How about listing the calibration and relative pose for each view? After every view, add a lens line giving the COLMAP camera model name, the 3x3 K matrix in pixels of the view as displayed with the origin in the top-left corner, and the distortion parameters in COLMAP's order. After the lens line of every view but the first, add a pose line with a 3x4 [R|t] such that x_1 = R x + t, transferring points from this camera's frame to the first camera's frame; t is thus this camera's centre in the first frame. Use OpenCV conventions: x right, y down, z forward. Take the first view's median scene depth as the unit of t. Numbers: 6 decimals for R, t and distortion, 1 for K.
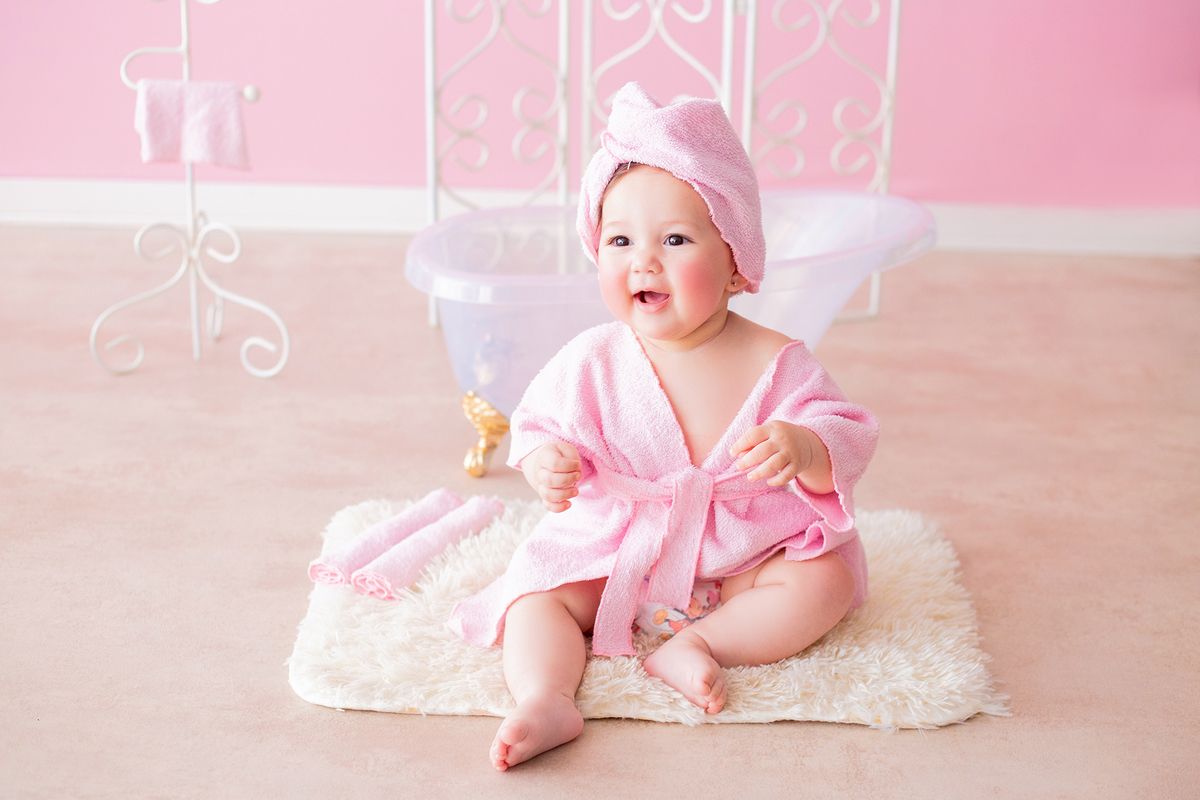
lens RADIAL K [[1826.3, 0, 616.0], [0, 1826.3, 397.7], [0, 0, 1]] dist [-0.142979, 0.072255]
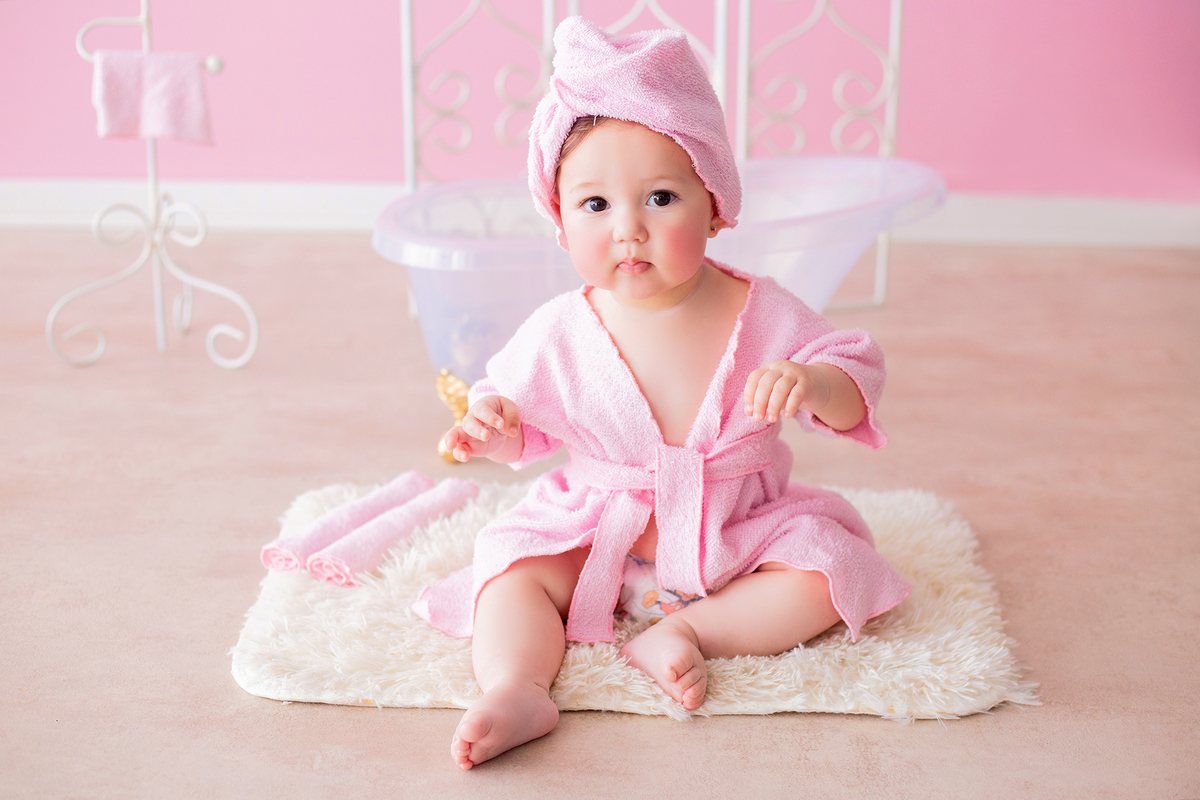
lens RADIAL K [[1776.3, 0, 600.0], [0, 1776.3, 400.0], [0, 0, 1]] dist [-0.117329, -0.067166]
pose [[0.999796, -0.011057, -0.016929, 0.014494], [0.010581, 0.999553, -0.027959, 0.038597], [0.017230, 0.027774, 0.999466, 0.103119]]
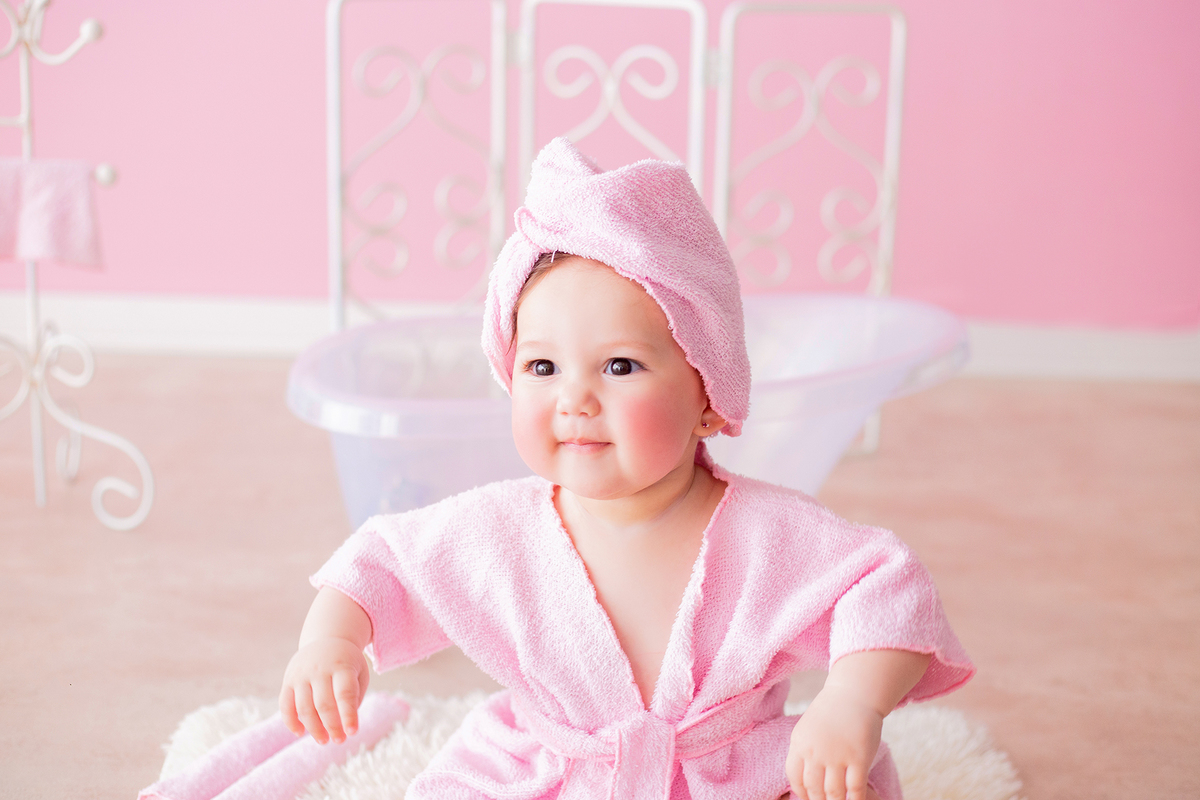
lens RADIAL K [[1776.3, 0, 600.0], [0, 1776.3, 400.0], [0, 0, 1]] dist [-0.117329, -0.067166]
pose [[0.999821, -0.000771, 0.018920, 0.002907], [0.002135, 0.997389, -0.072190, -0.013245], [-0.018815, 0.072218, 0.997211, 0.253393]]
